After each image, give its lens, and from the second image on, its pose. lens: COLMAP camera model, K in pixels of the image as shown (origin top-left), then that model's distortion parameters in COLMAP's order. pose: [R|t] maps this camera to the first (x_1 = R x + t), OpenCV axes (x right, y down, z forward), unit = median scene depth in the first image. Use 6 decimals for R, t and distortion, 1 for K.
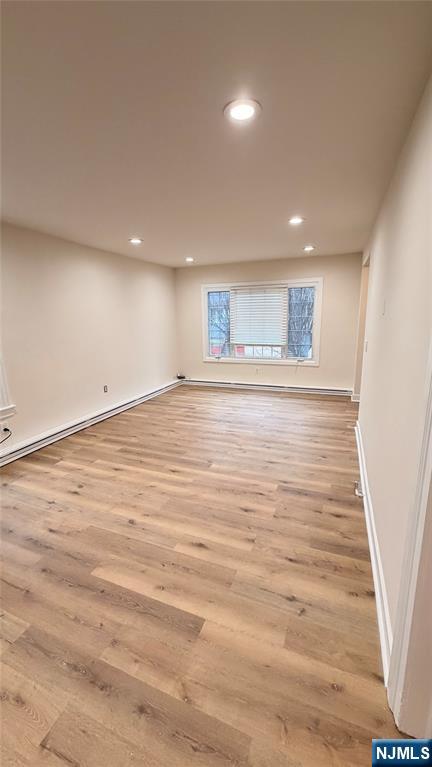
lens RADIAL K [[305.0, 0, 213.6], [0, 305.0, 378.9], [0, 0, 1]] dist [-0.000213, -0.000141]
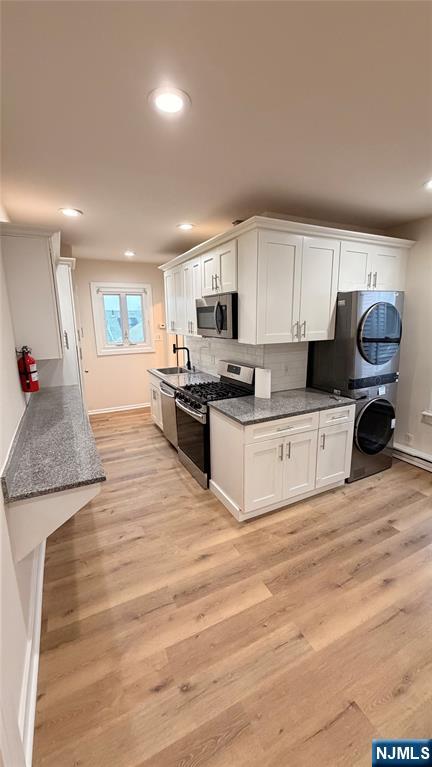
lens RADIAL K [[305.0, 0, 215.2], [0, 305.0, 382.6], [0, 0, 1]] dist [-0.000213, -0.000141]
pose [[-0.663011, 0.185482, -0.725267, 0.133533], [-0.121234, 0.929427, 0.348523, -0.083277], [0.738727, 0.319002, -0.593734, 0.325031]]
